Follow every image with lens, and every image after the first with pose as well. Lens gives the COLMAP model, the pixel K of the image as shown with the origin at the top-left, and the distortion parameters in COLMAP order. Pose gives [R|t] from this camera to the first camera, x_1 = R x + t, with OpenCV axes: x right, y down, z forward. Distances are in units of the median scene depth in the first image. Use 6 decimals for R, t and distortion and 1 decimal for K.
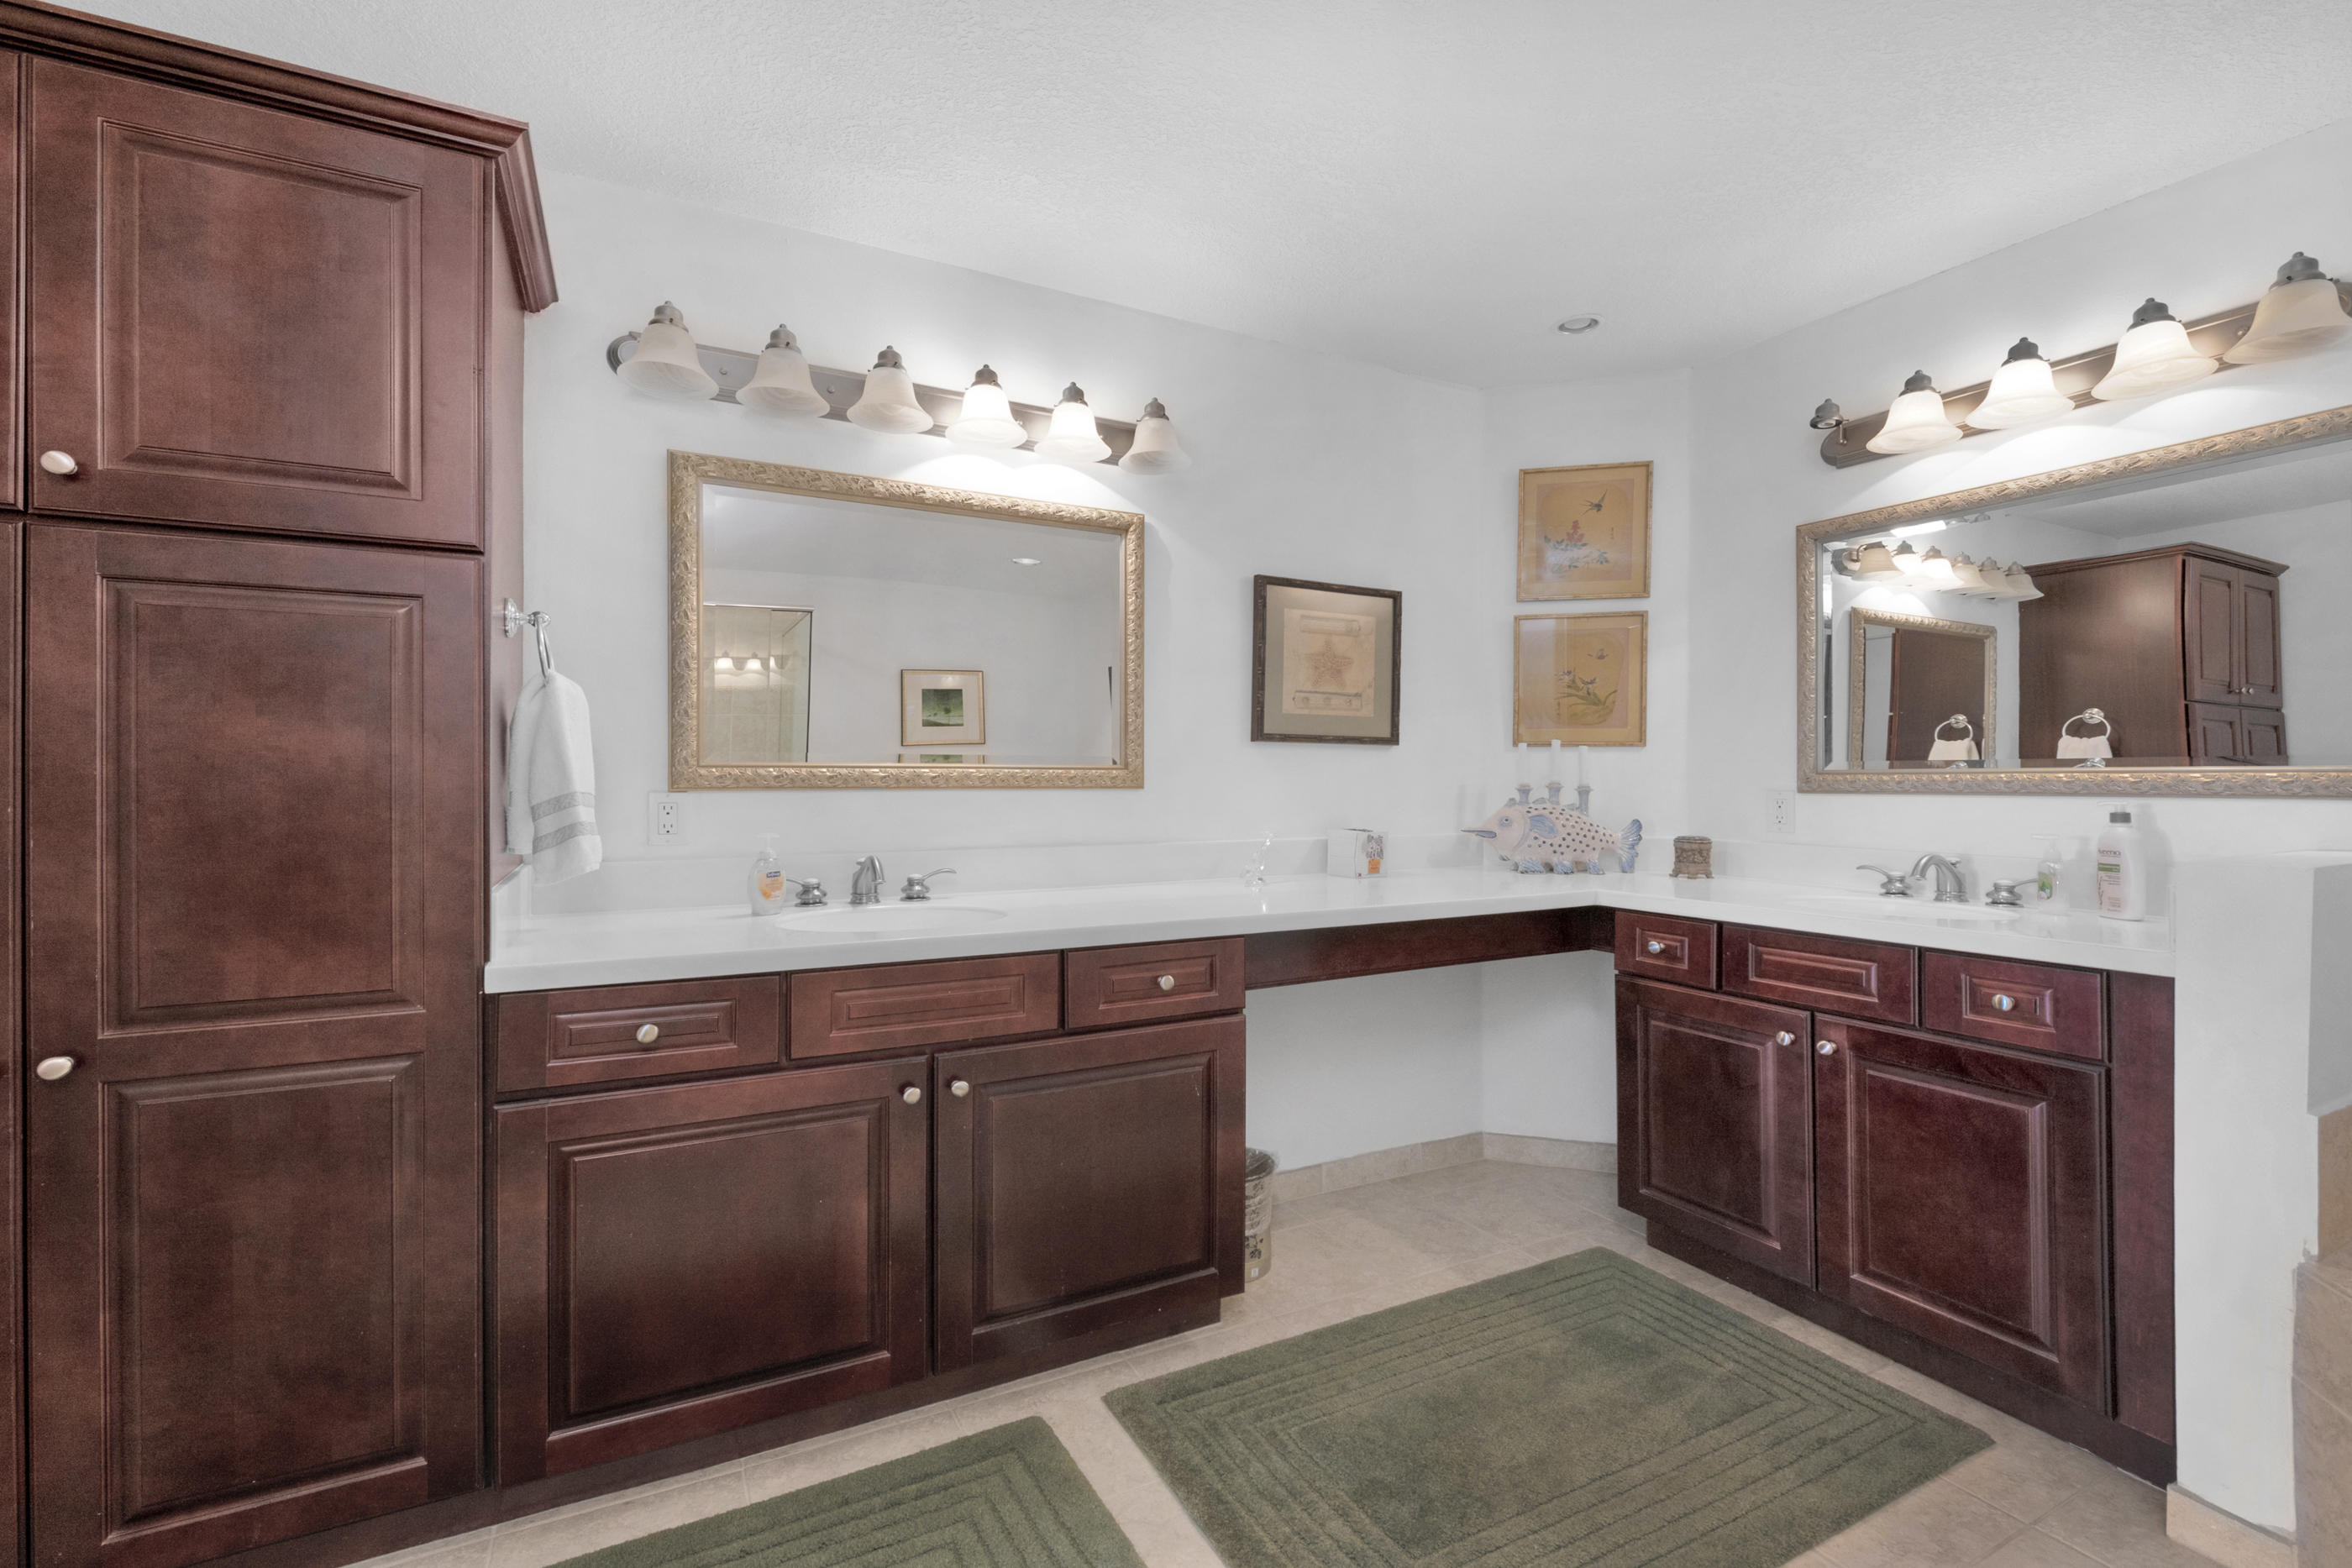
lens RADIAL K [[968.9, 0, 1176.0], [0, 968.9, 784.0], [0, 0, 1]] dist [0.000122, 0.000069]
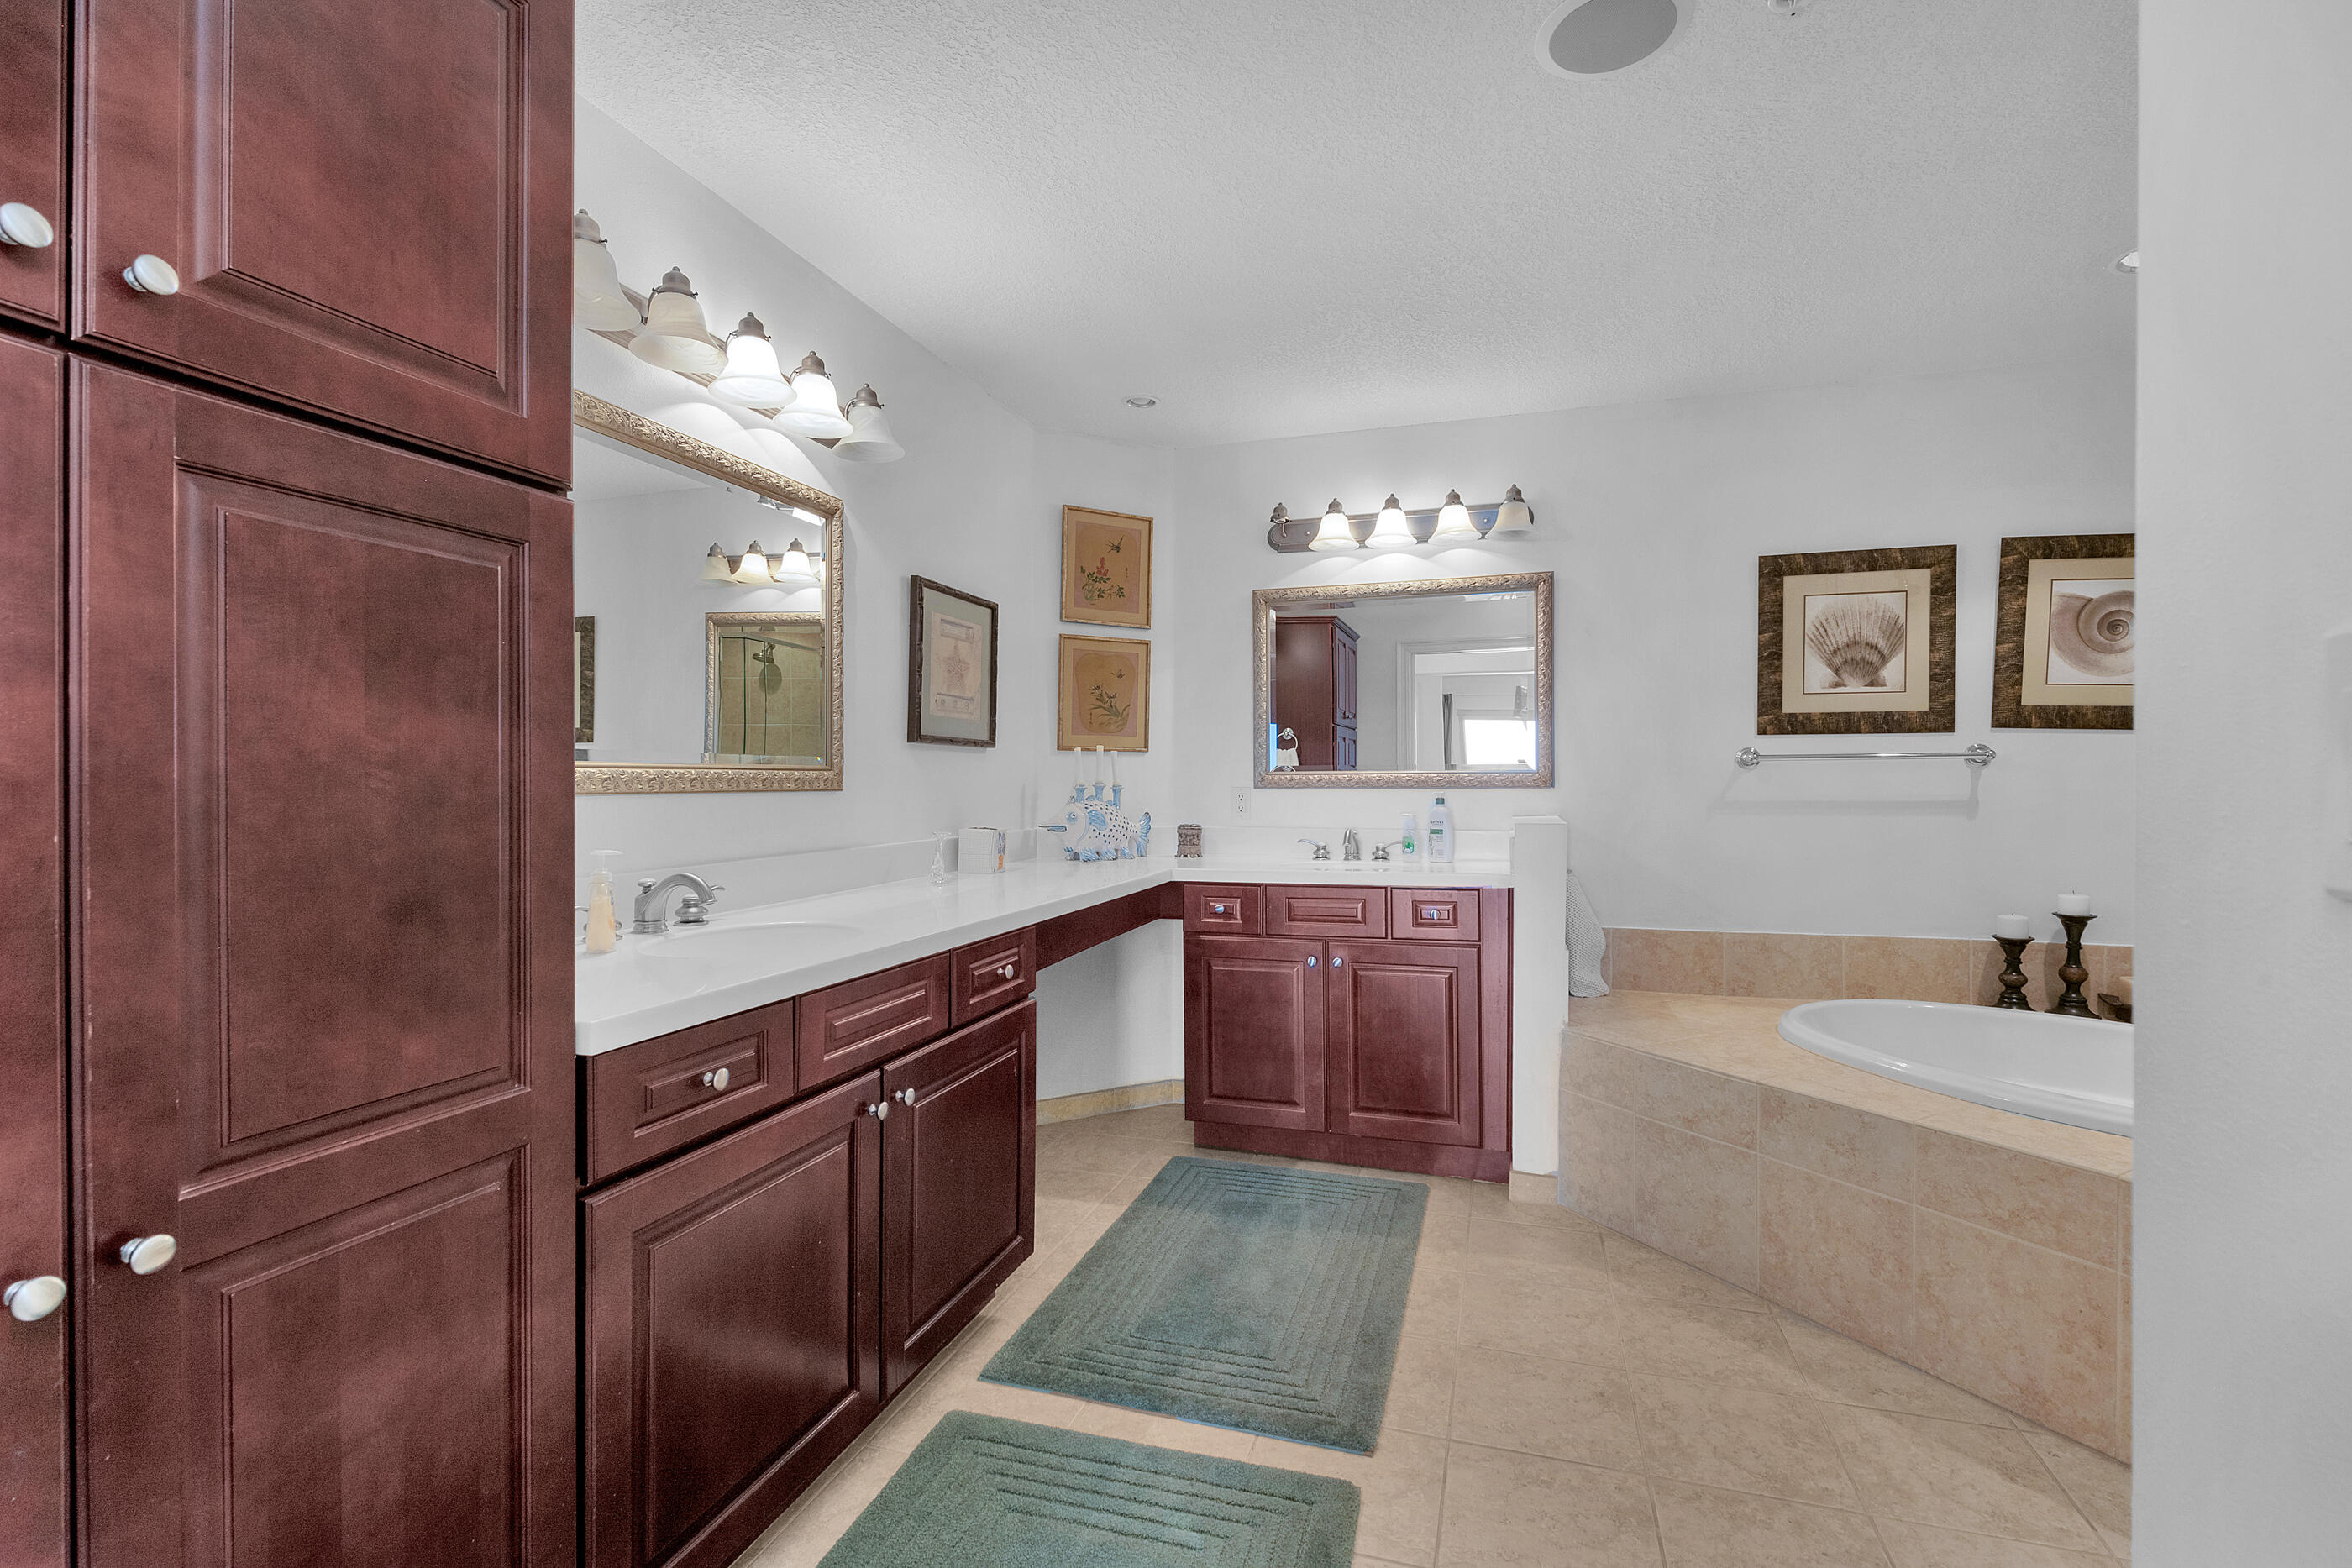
lens RADIAL K [[1109.9, 0, 1176.0], [0, 1109.9, 784.0], [0, 0, 1]] dist [0.002573, -0.000150]
pose [[0.690769, -0.007691, 0.723034, -0.637101], [0.009319, 0.999955, 0.001733, -0.000890], [-0.723015, 0.005541, 0.690810, 0.019853]]
